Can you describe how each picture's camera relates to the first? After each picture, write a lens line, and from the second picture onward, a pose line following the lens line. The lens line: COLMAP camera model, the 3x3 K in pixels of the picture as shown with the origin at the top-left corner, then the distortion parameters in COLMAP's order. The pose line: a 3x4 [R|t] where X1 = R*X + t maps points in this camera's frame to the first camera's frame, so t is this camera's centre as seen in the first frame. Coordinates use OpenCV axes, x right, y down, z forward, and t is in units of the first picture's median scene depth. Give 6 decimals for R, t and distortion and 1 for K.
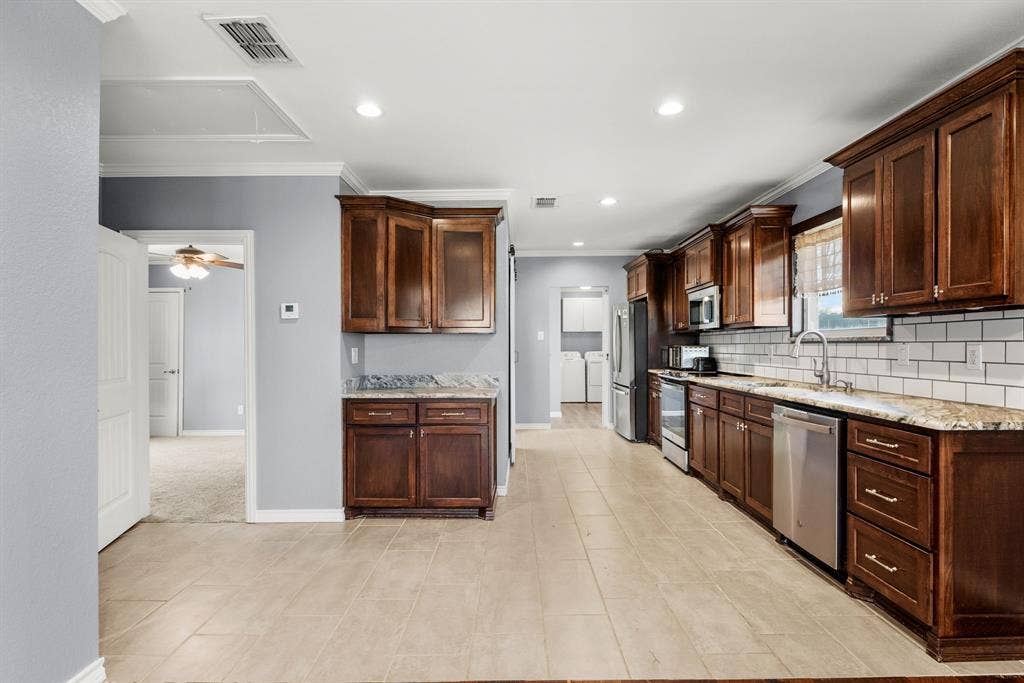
lens RADIAL K [[508.4, 0, 515.5], [0, 508.4, 343.0], [0, 0, 1]] dist [0.001939, -0.000757]
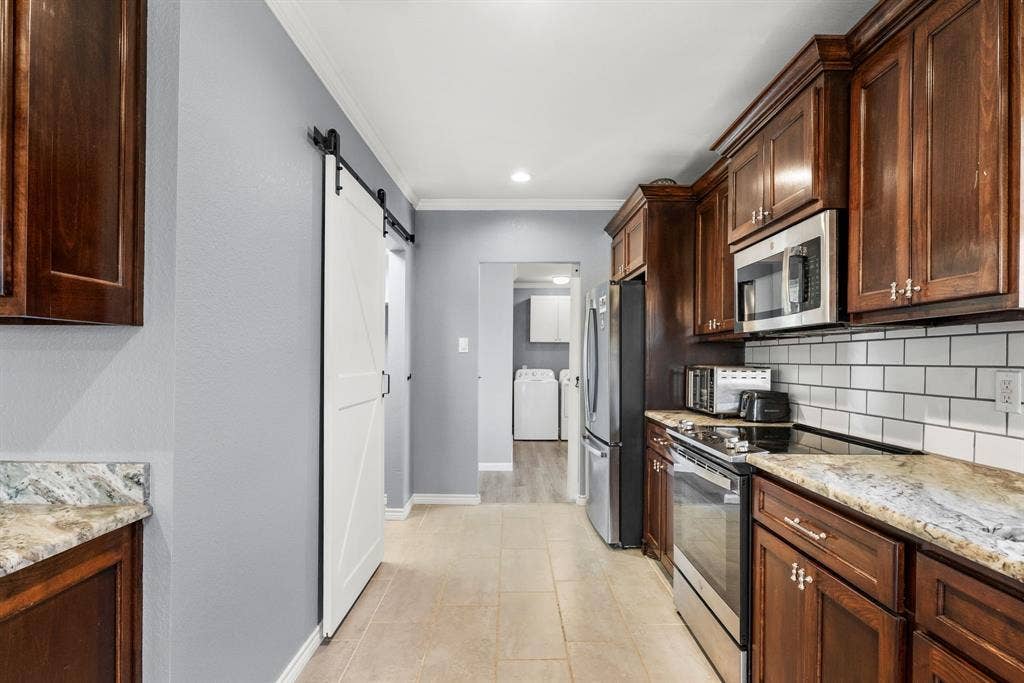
lens RADIAL K [[508.4, 0, 514.3], [0, 508.4, 361.6], [0, 0, 1]] dist [0.001939, -0.000757]
pose [[0.999946, 0.010398, -0.000620, 0.173645], [-0.010391, 0.999894, 0.010188, -0.003051], [0.000726, -0.010181, 0.999948, 0.658503]]
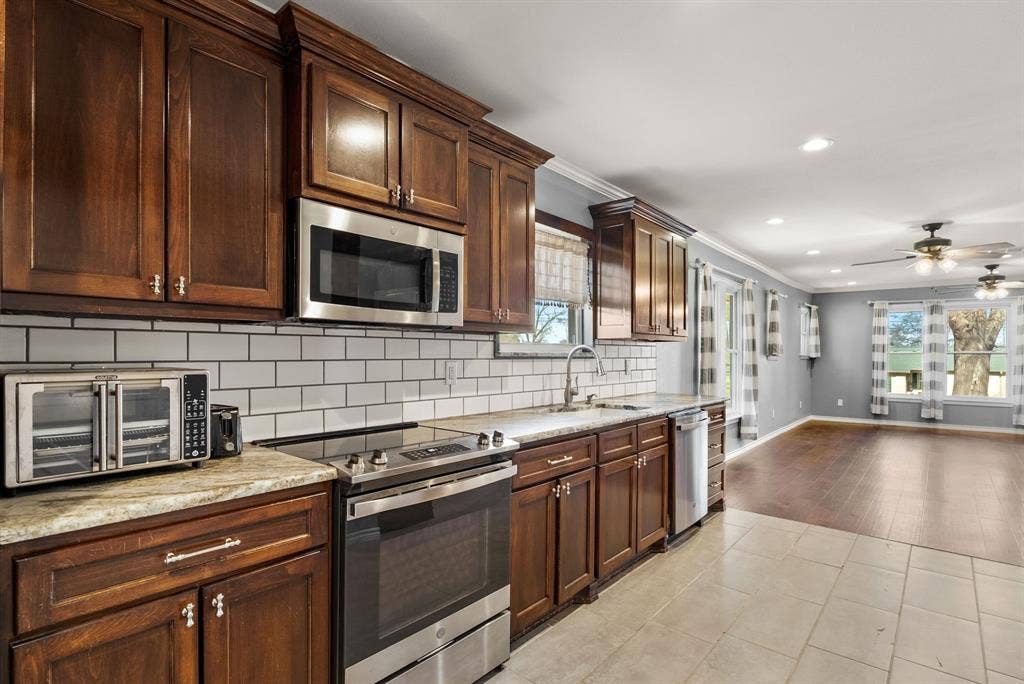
lens RADIAL K [[508.4, 0, 518.9], [0, 508.4, 355.6], [0, 0, 1]] dist [0.001939, -0.000757]
pose [[-0.765444, -0.006029, 0.643474, 0.055356], [-0.008680, 0.999962, -0.000956, -0.003495], [-0.643444, -0.006317, -0.765468, 1.396588]]
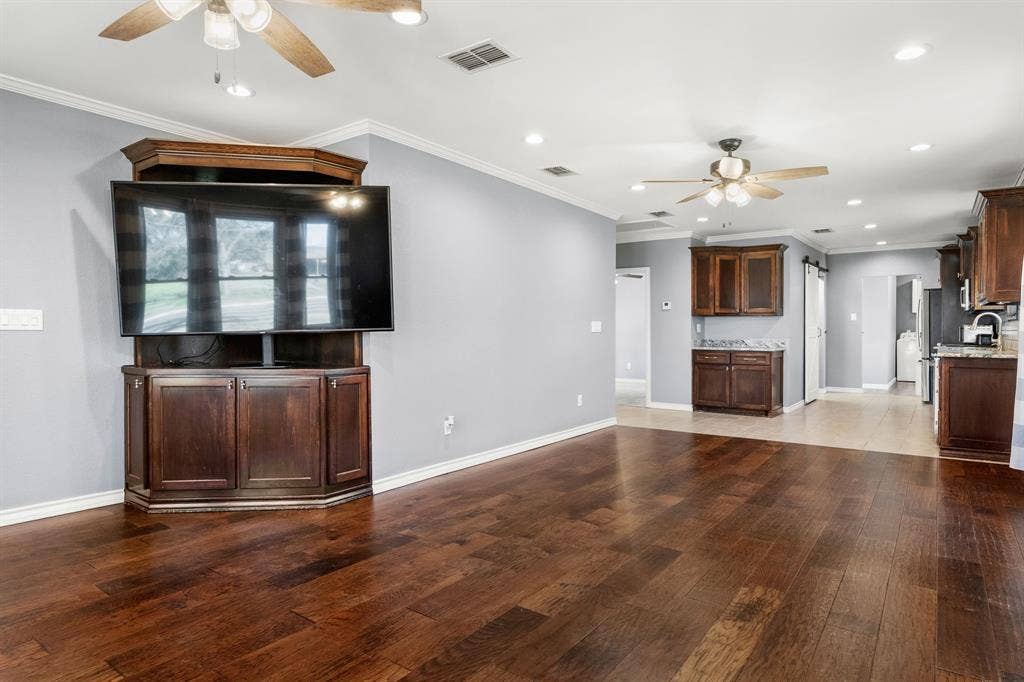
lens RADIAL K [[598.8, 0, 497.3], [0, 598.8, 324.3], [0, 0, 1]] dist [-0.015499, -0.000484]
pose [[0.793797, 0.002237, -0.608179, 0.384674], [-0.003901, 0.999991, -0.001414, 0.014941], [0.608171, 0.003495, 0.793799, -1.061978]]
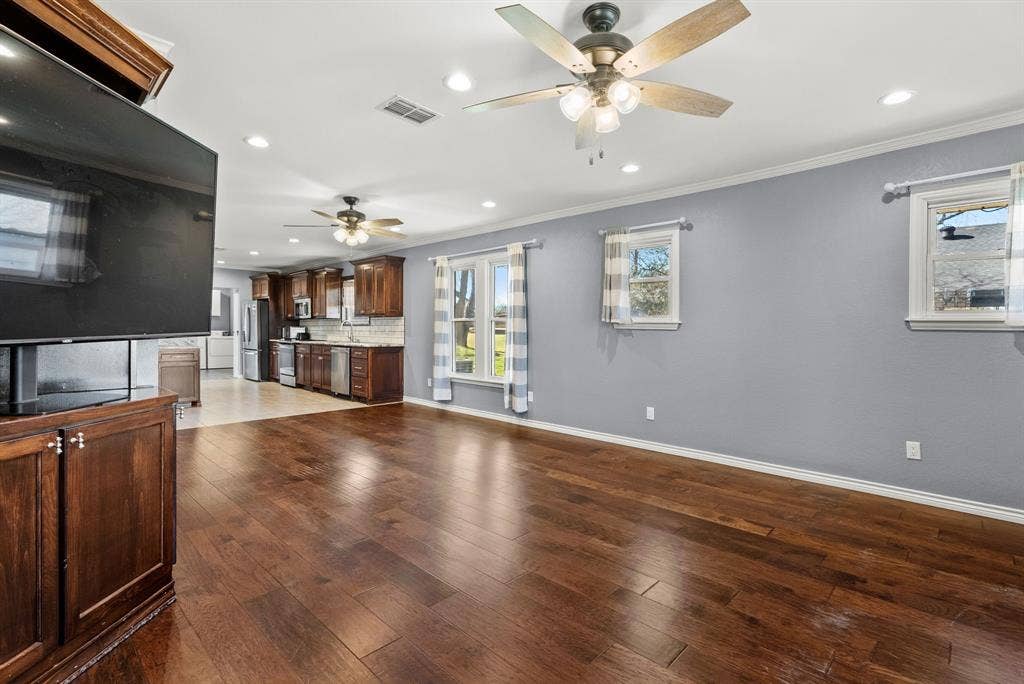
lens RADIAL K [[481.8, 0, 522.6], [0, 481.8, 338.3], [0, 0, 1]] dist [0.020578, 0.000027]
pose [[0.696367, -0.006893, 0.717653, -0.462316], [-0.010432, 0.999751, 0.019725, 0.006296], [-0.717610, -0.021222, 0.696121, -1.110732]]
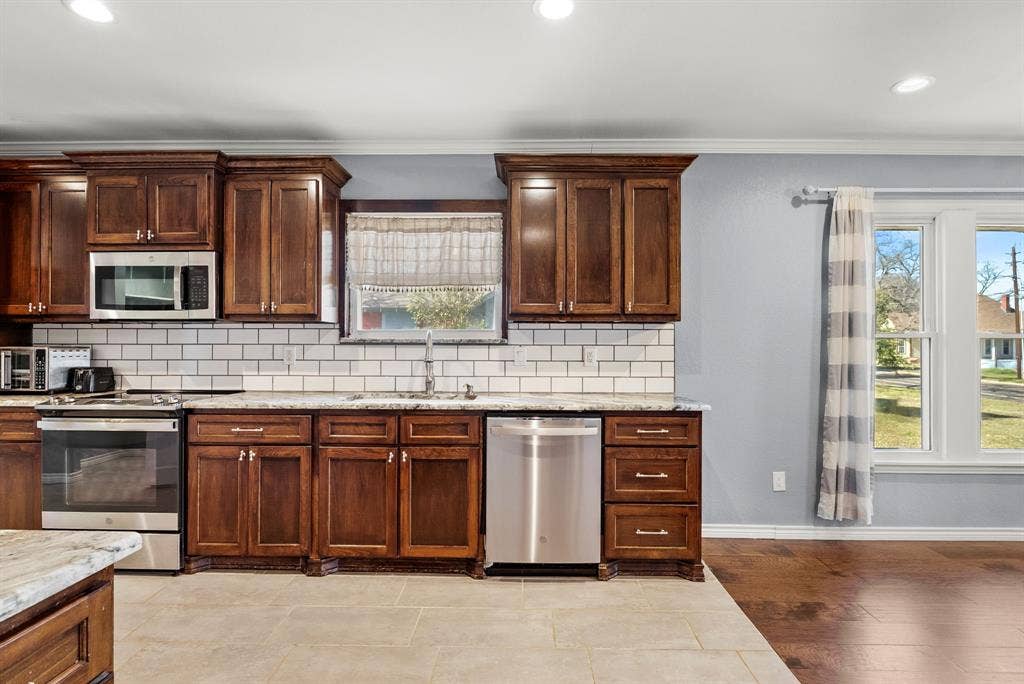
lens RADIAL K [[508.4, 0, 516.6], [0, 508.4, 344.4], [0, 0, 1]] dist [0.001939, -0.000757]
pose [[0.017186, 0.004824, 0.999841, -0.237285], [-0.008759, 0.999951, -0.004674, 0.001403], [-0.999814, -0.008677, 0.017228, 0.648972]]
